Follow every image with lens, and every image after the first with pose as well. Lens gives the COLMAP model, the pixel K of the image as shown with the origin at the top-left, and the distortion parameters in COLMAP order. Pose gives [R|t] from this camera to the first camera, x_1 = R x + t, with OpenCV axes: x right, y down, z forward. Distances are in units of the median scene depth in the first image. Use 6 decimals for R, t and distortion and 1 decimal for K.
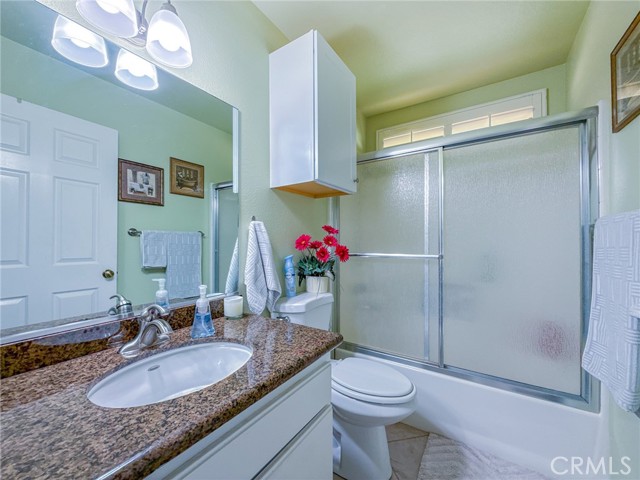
lens RADIAL K [[254.8, 0, 321.3], [0, 254.8, 240.8], [0, 0, 1]] dist [-0.000948, -0.000150]
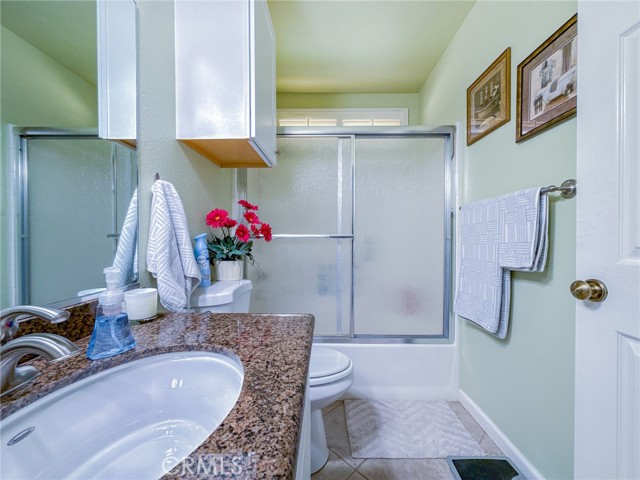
lens RADIAL K [[254.8, 0, 321.3], [0, 254.8, 240.8], [0, 0, 1]] dist [-0.000948, -0.000150]
pose [[0.847440, -0.006814, 0.530848, -0.256246], [-0.004368, 0.999794, 0.019805, 0.069861], [-0.530873, -0.019103, 0.847236, 0.176350]]
